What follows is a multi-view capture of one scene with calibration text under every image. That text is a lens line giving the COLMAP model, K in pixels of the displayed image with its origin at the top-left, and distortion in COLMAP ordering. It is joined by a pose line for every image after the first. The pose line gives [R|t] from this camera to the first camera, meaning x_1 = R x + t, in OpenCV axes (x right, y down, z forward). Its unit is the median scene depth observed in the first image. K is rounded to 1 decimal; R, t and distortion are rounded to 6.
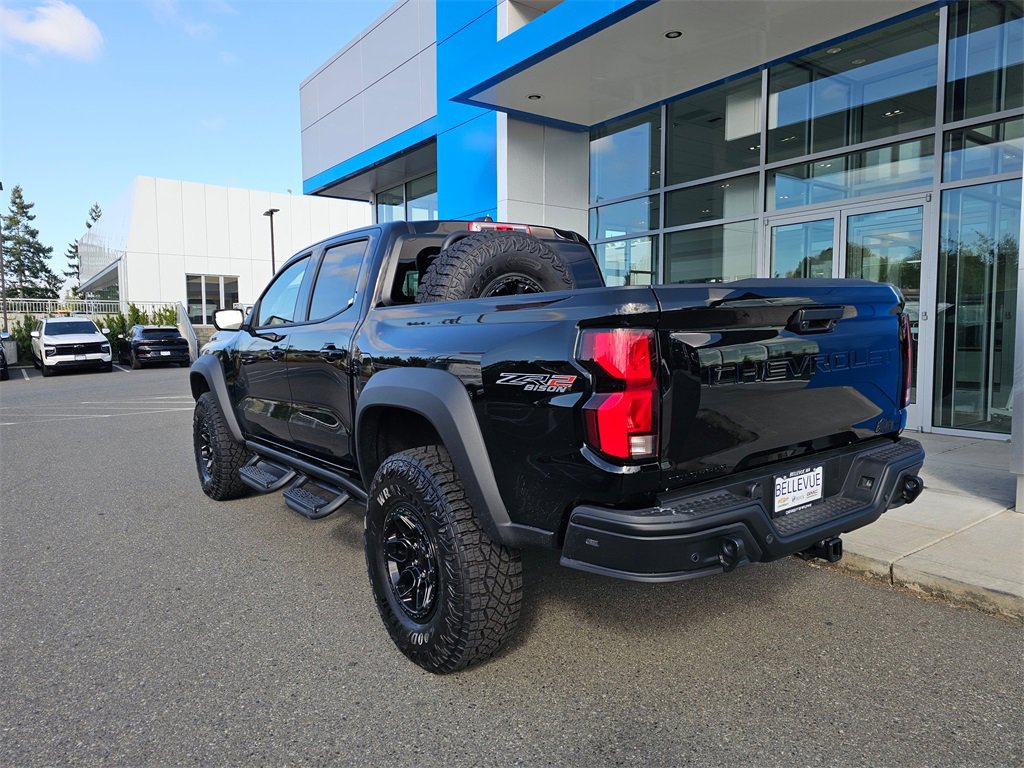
lens RADIAL K [[699.5, 0, 512.0], [0, 699.5, 384.0], [0, 0, 1]] dist [-0.001606, -0.000245]
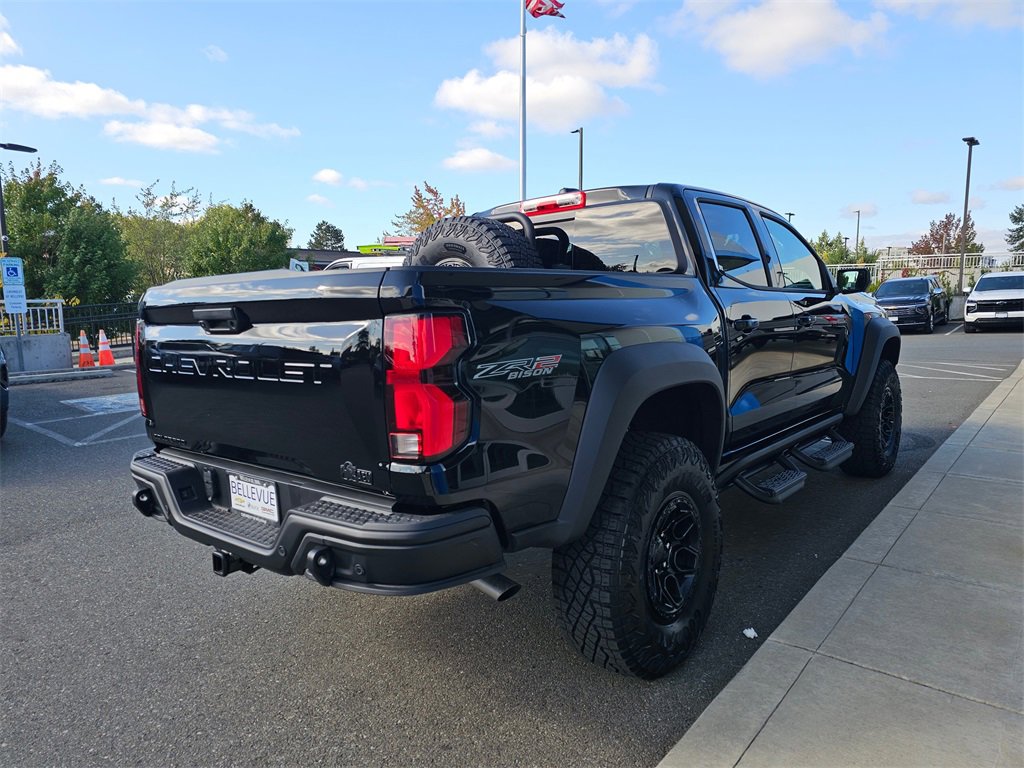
lens RADIAL K [[705.6, 0, 510.5], [0, 705.6, 395.9], [0, 0, 1]] dist [-0.007972, -0.005581]
pose [[0.235284, 0.142204, -0.961467, 0.140025], [-0.060006, 0.989477, 0.131663, -0.012924], [0.970072, 0.026716, 0.241341, 0.112882]]
